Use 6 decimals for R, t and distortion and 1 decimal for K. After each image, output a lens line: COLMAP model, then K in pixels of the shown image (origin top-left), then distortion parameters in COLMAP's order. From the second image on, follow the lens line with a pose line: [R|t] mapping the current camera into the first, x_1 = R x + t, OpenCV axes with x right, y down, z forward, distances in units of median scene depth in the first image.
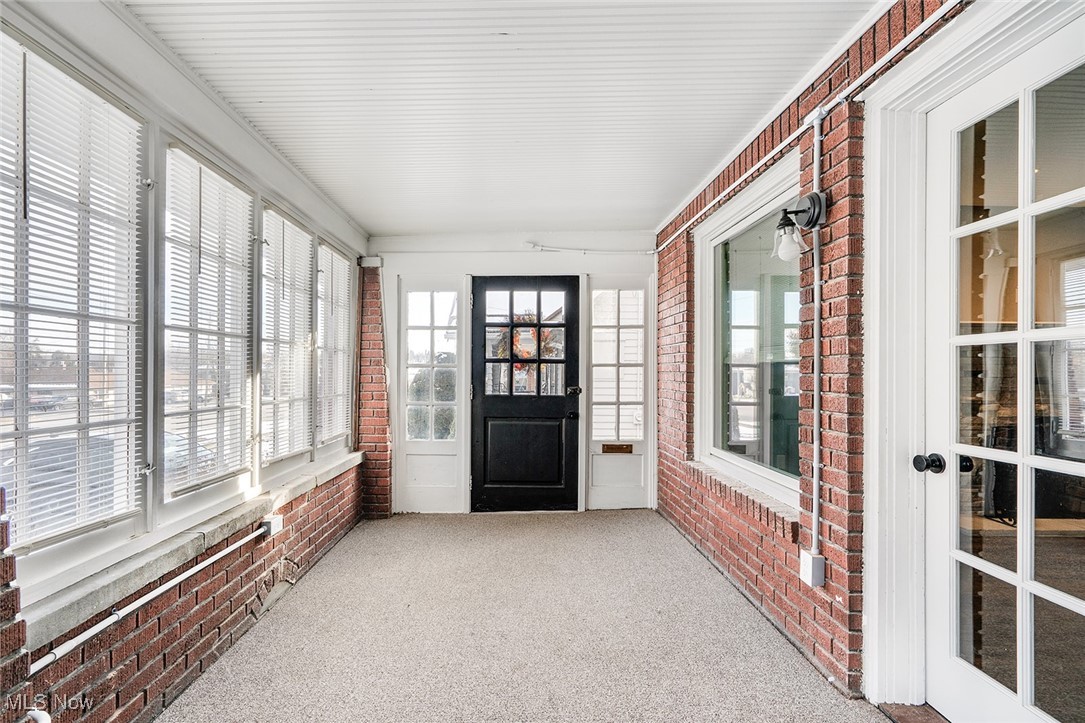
lens RADIAL K [[470.4, 0, 514.2], [0, 470.4, 371.4], [0, 0, 1]] dist [0.000273, 0.000215]
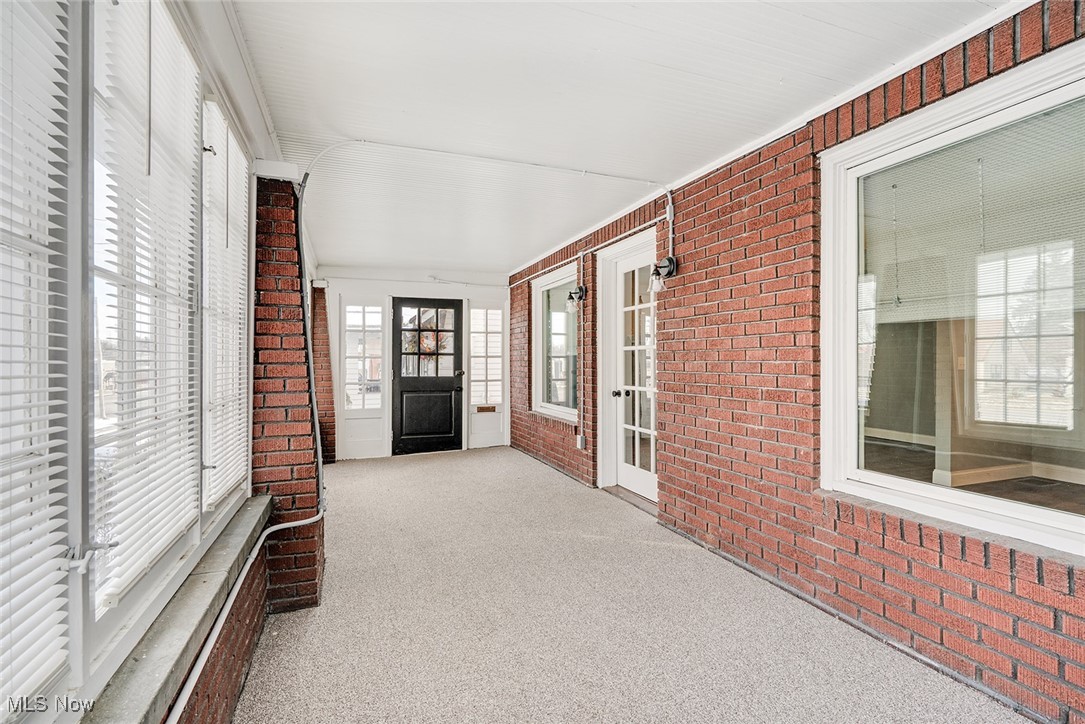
lens RADIAL K [[490.6, 0, 533.4], [0, 490.6, 362.6], [0, 0, 1]] dist [-0.008017, 0.000686]
pose [[0.925517, -0.004515, 0.378679, -0.265598], [0.004036, 0.999990, 0.002057, 0.004052], [-0.378684, -0.000375, 0.925526, -0.605332]]
